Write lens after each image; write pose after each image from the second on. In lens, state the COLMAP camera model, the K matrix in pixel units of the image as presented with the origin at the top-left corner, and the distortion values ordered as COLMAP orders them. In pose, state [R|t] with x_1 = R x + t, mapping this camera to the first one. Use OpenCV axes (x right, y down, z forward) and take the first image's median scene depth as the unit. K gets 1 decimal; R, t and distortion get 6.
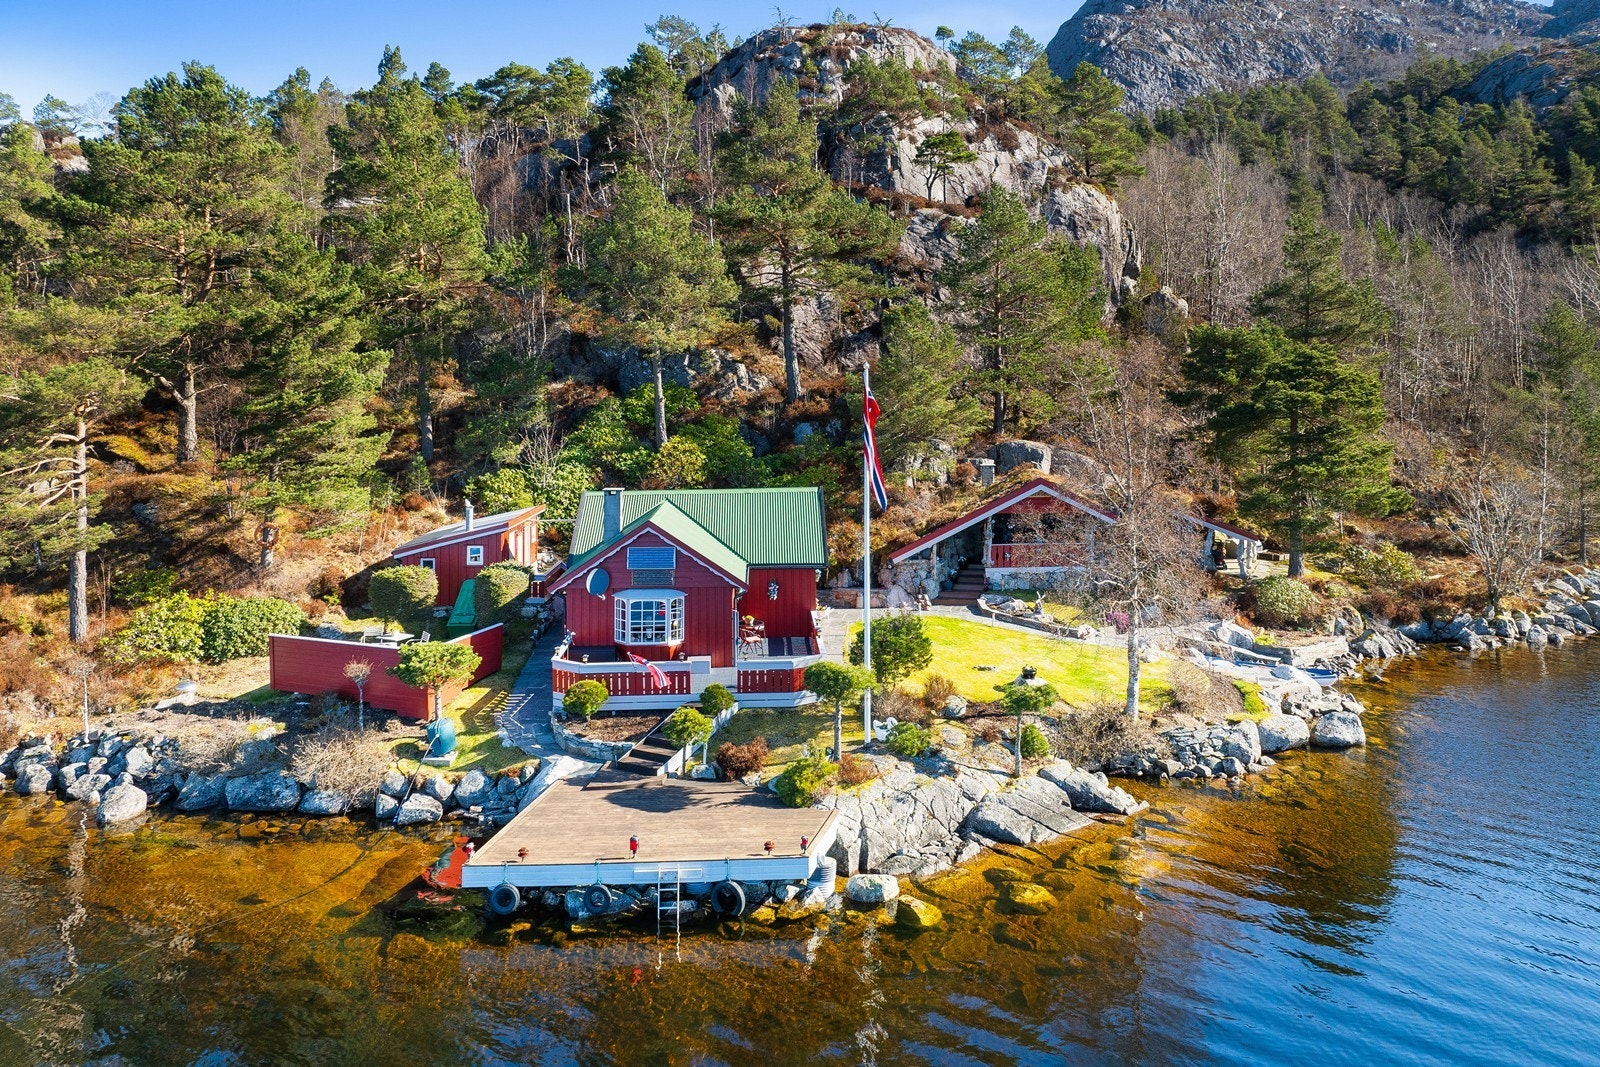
lens RADIAL K [[903.0, 0, 807.2], [0, 903.0, 516.8], [0, 0, 1]] dist [0.013525, -0.005588]
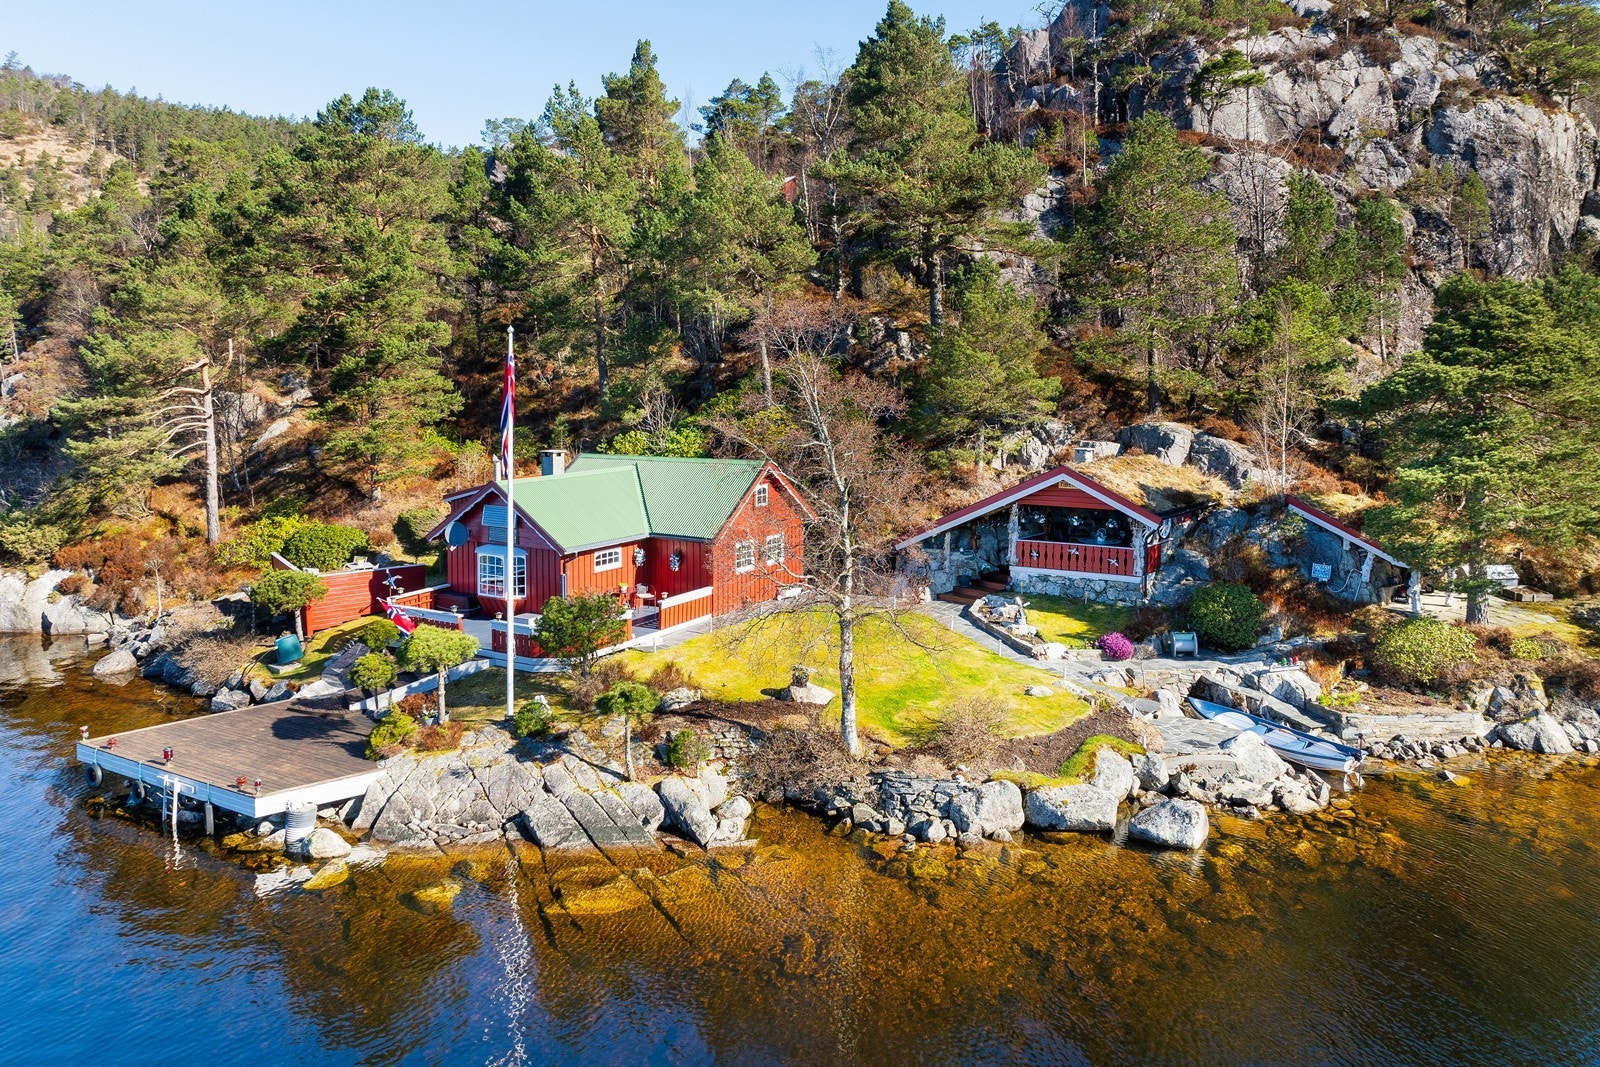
lens RADIAL K [[903.0, 0, 790.2], [0, 903.0, 527.7], [0, 0, 1]] dist [0.013525, -0.005588]
pose [[0.905578, 0.086600, -0.415245, 0.364281], [-0.069592, 0.996005, 0.055948, -0.014126], [0.418431, -0.021768, 0.907988, 0.124126]]
